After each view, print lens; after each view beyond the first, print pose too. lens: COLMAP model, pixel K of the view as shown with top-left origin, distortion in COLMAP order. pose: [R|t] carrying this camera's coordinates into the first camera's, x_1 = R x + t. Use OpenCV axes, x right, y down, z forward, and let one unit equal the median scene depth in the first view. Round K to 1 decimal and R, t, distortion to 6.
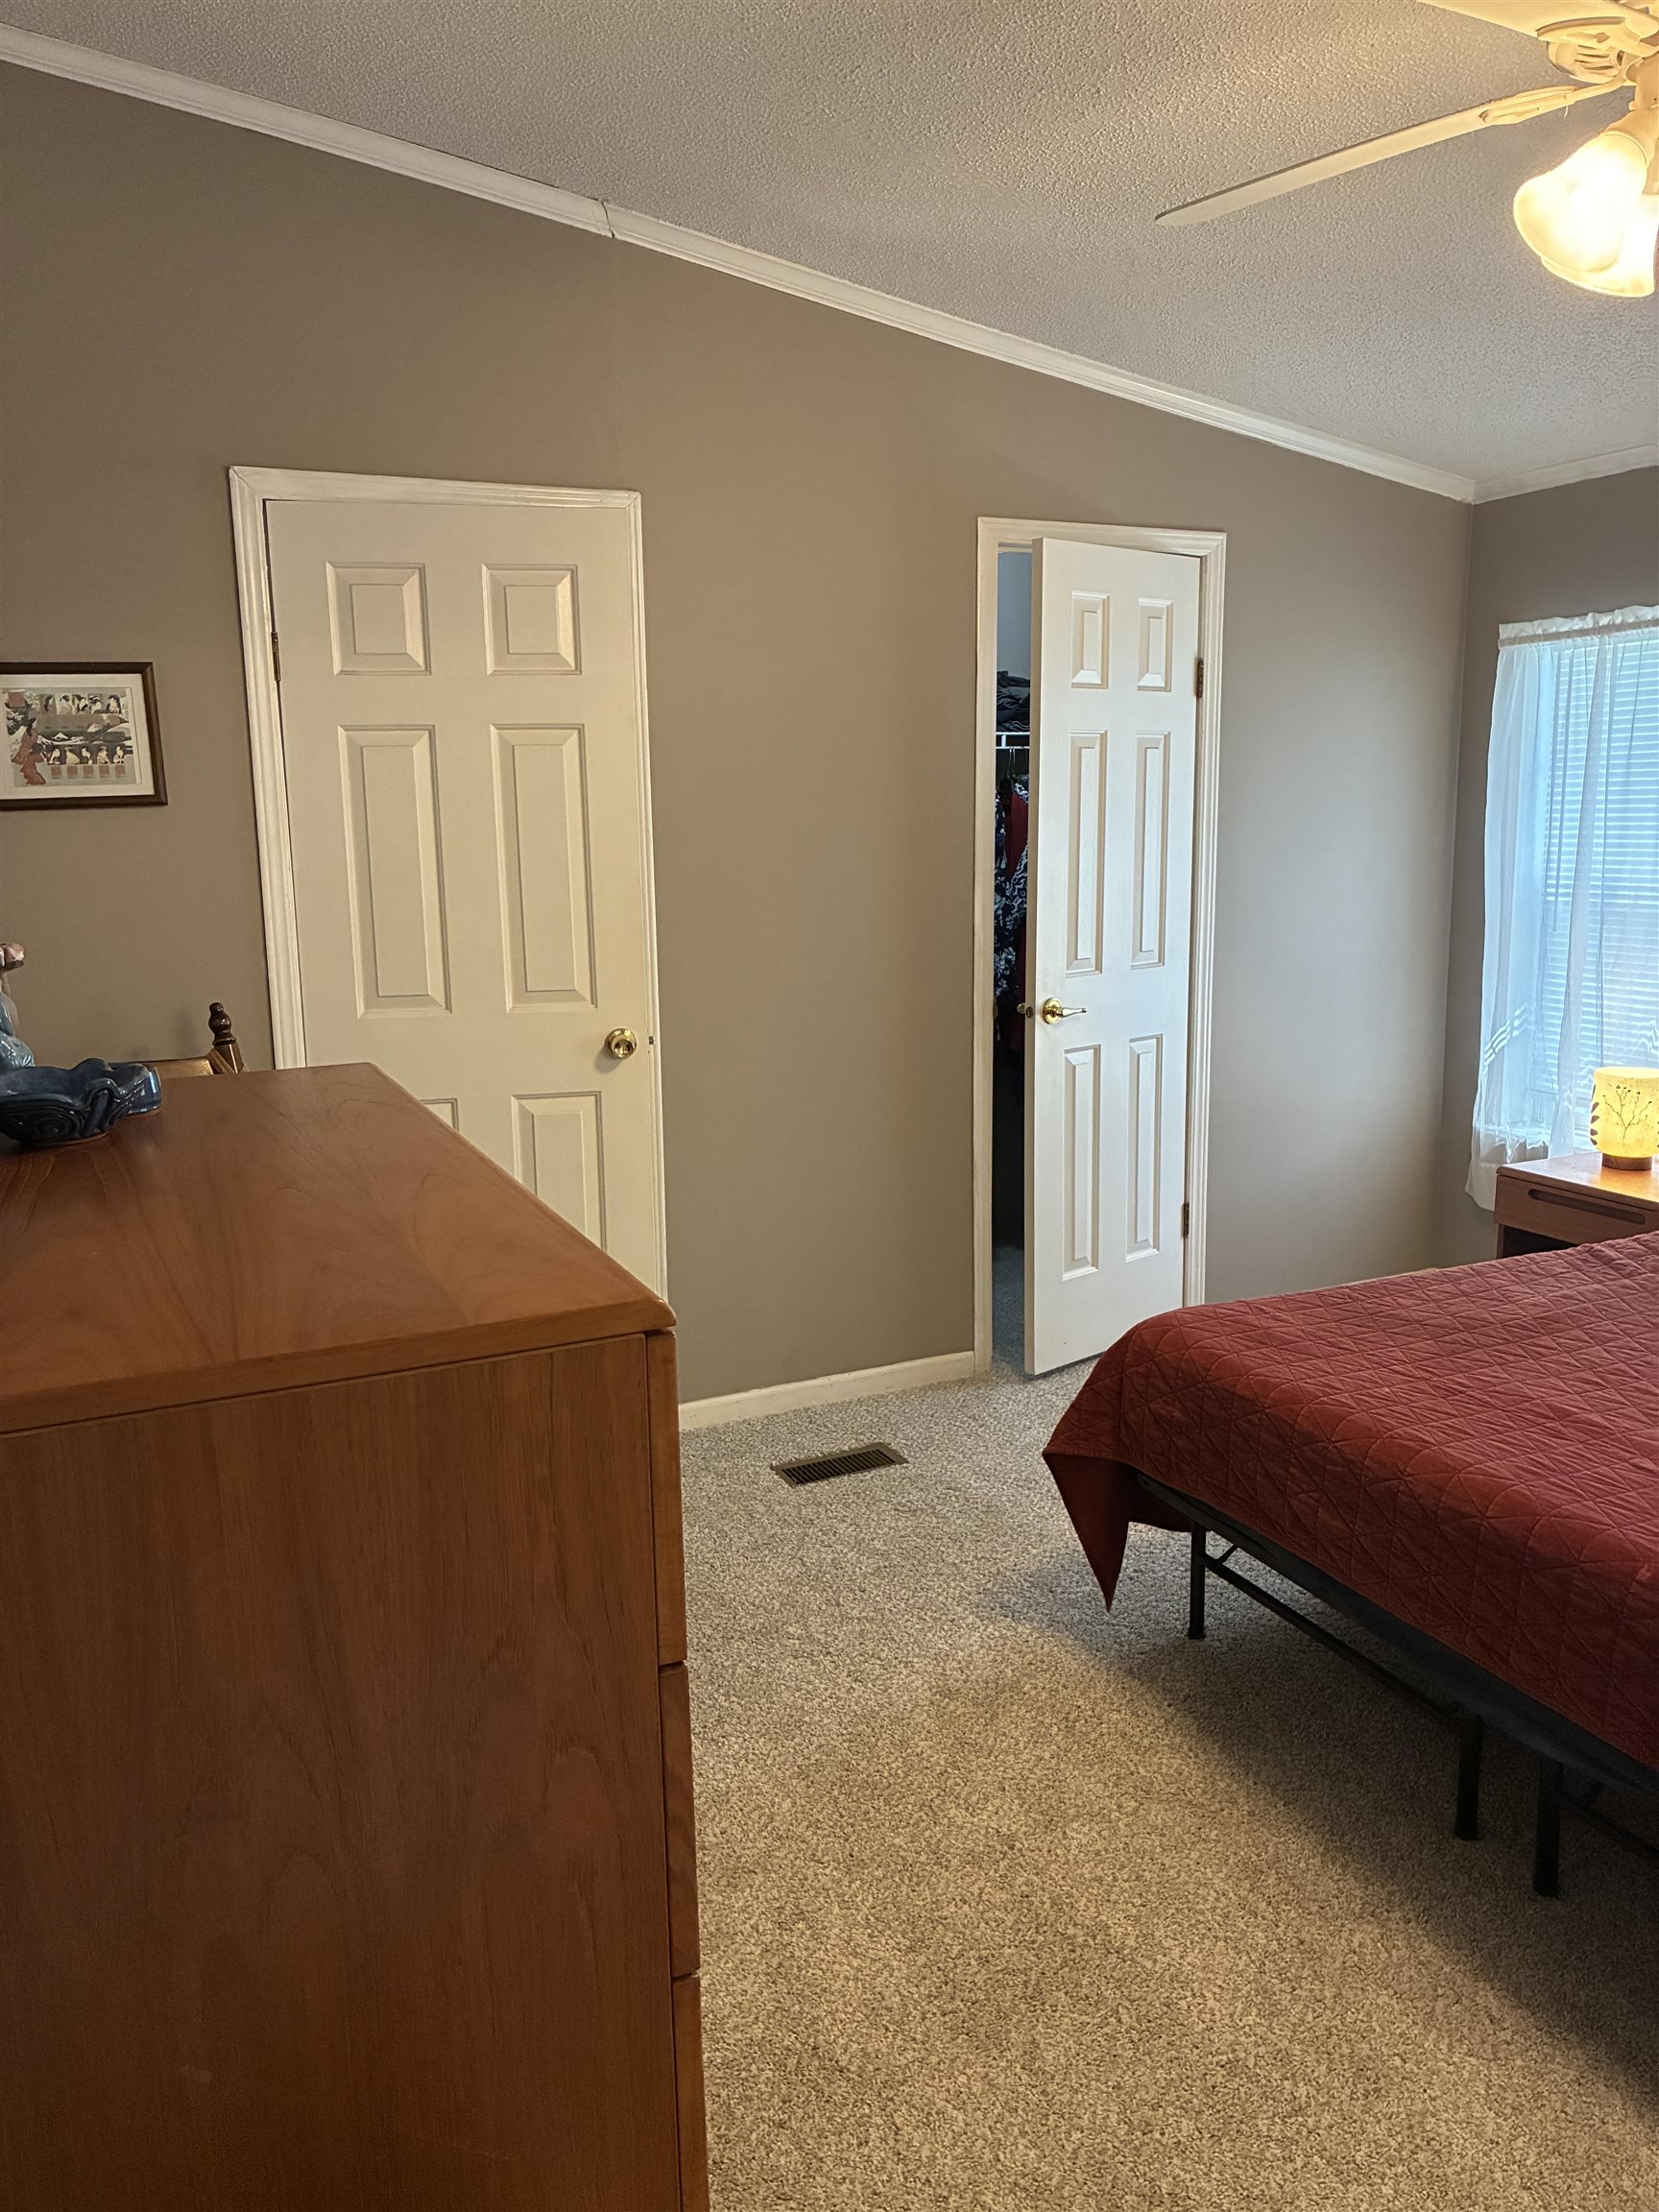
lens RADIAL K [[1686.3, 0, 829.5], [0, 1686.3, 1106.0], [0, 0, 1]] dist [0.061543, -0.055561]
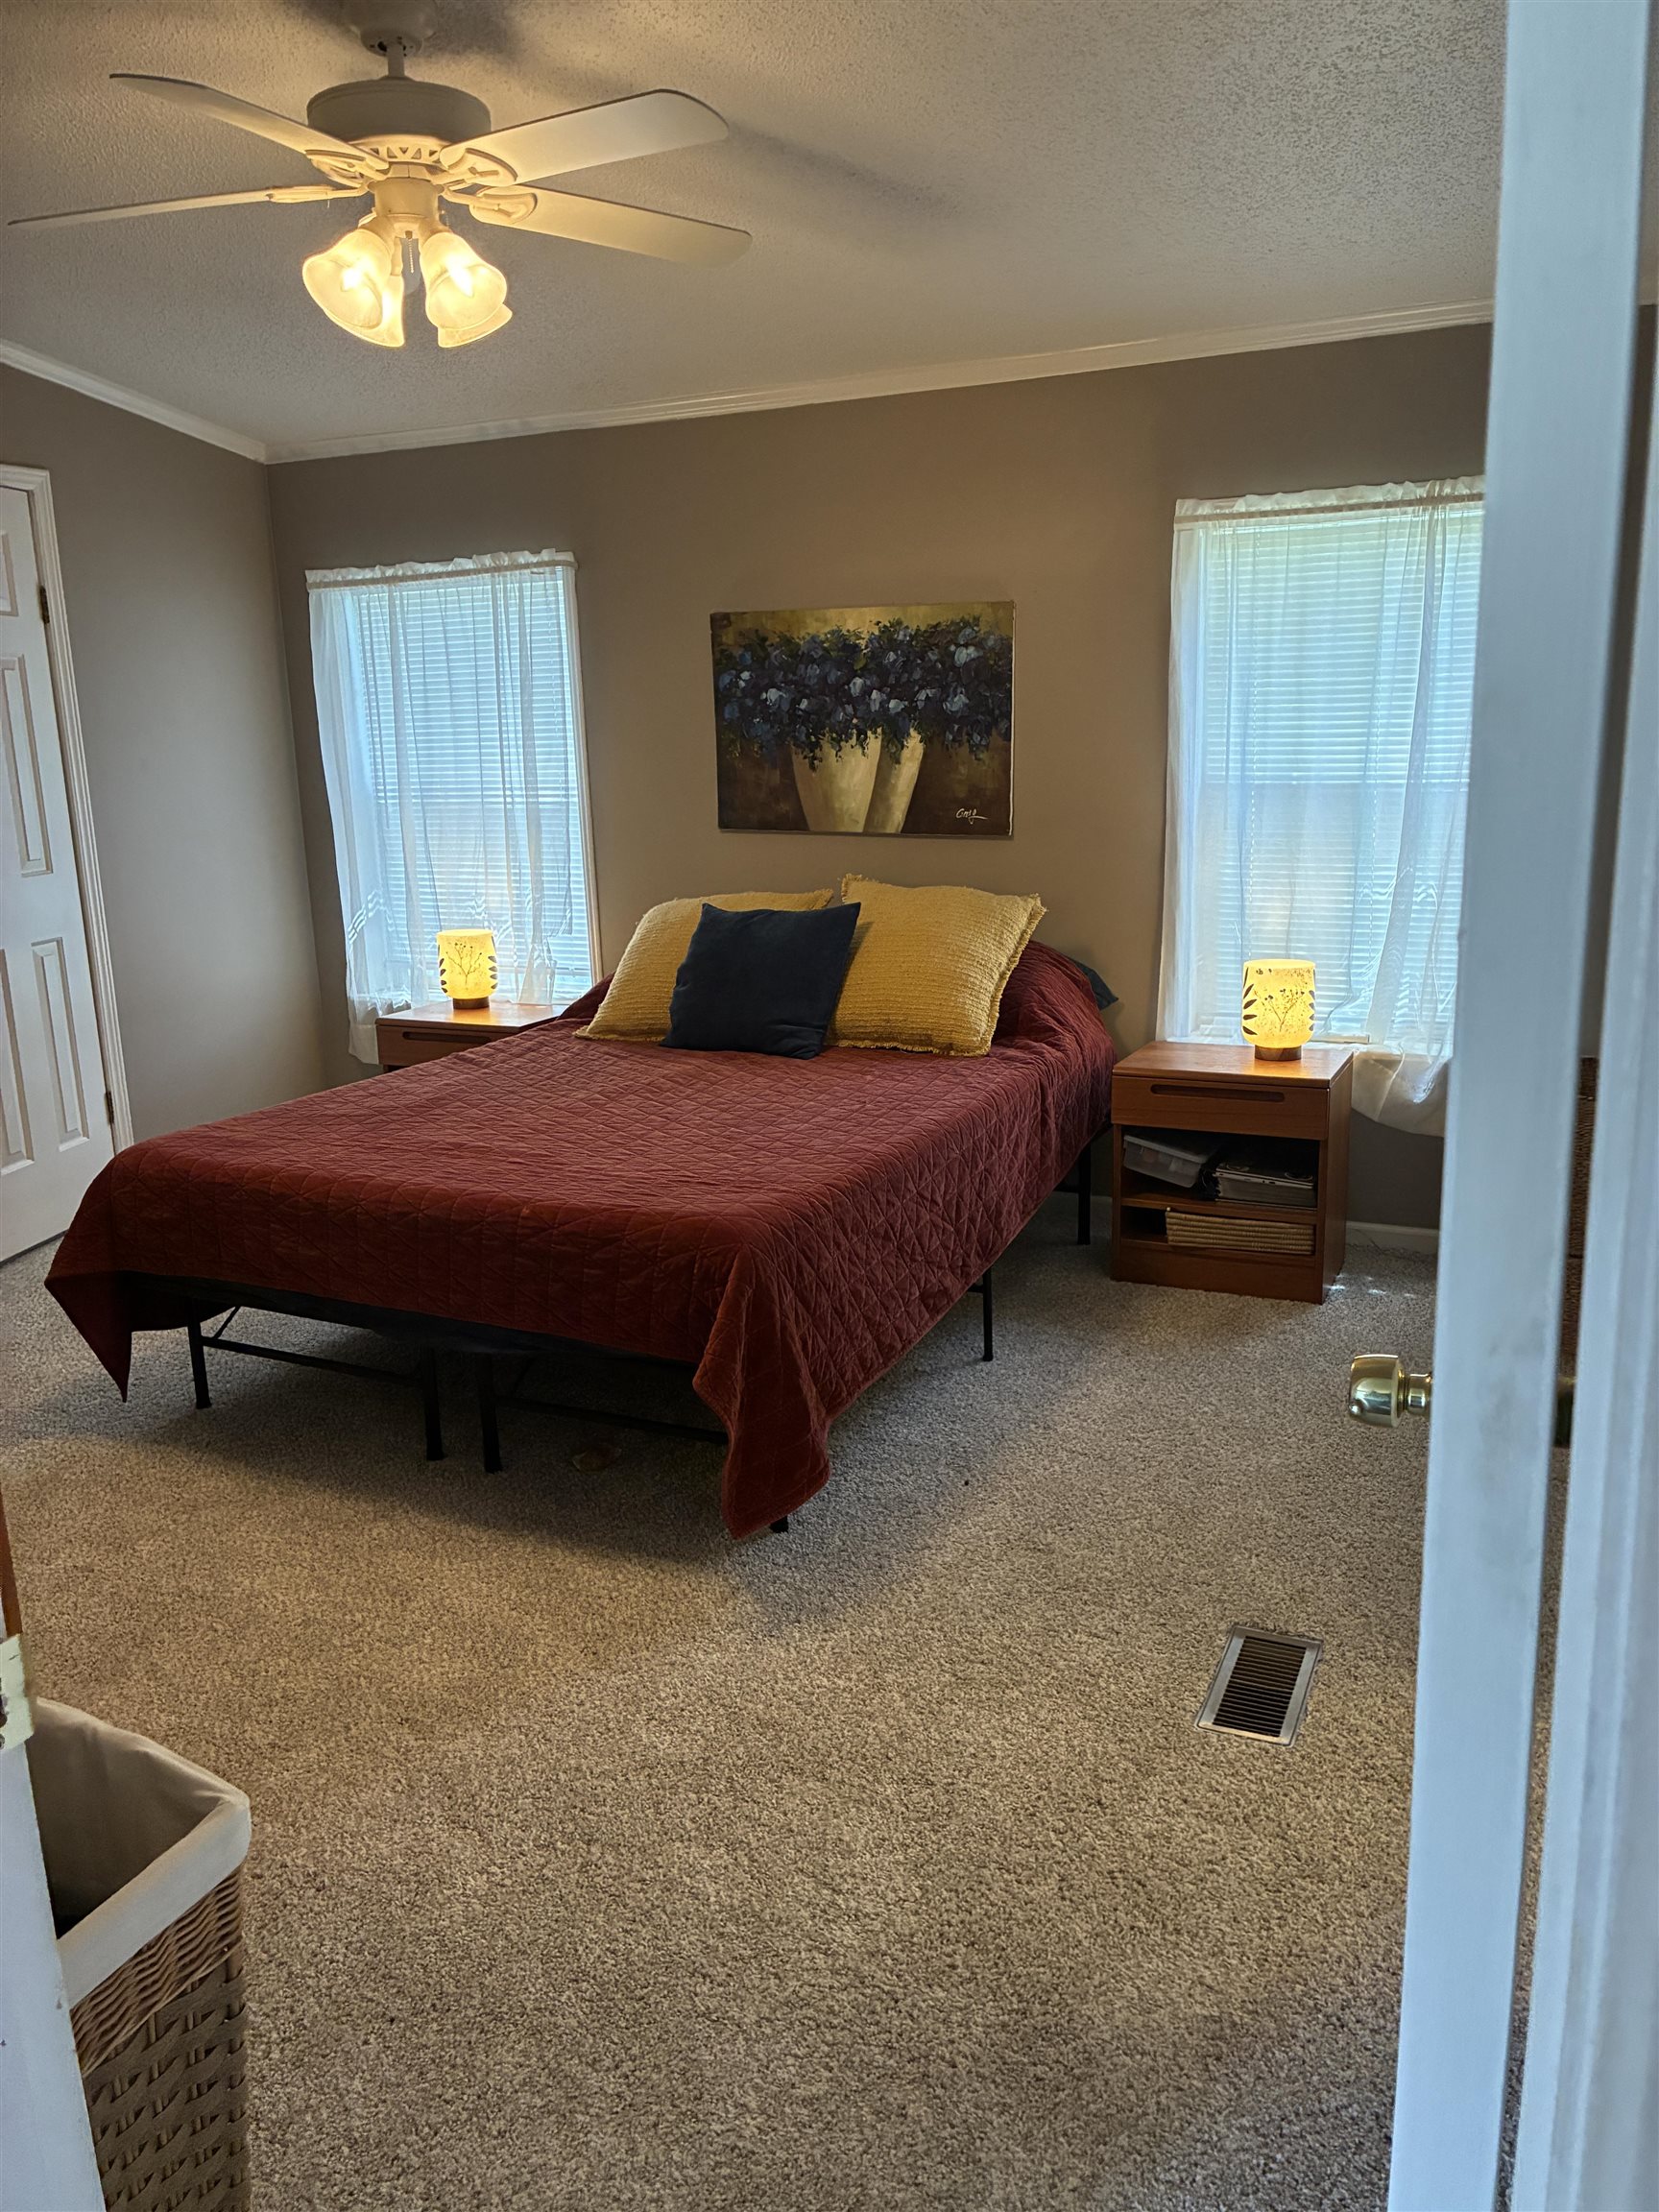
lens RADIAL K [[1676.5, 0, 891.9], [0, 1676.5, 1105.8], [0, 0, 1]] dist [-0.019474, -0.003539]
pose [[0.762937, -0.145284, 0.629937, -0.116637], [0.122543, 0.989255, 0.079739, 0.061152], [-0.634753, 0.016358, 0.772542, -0.210180]]
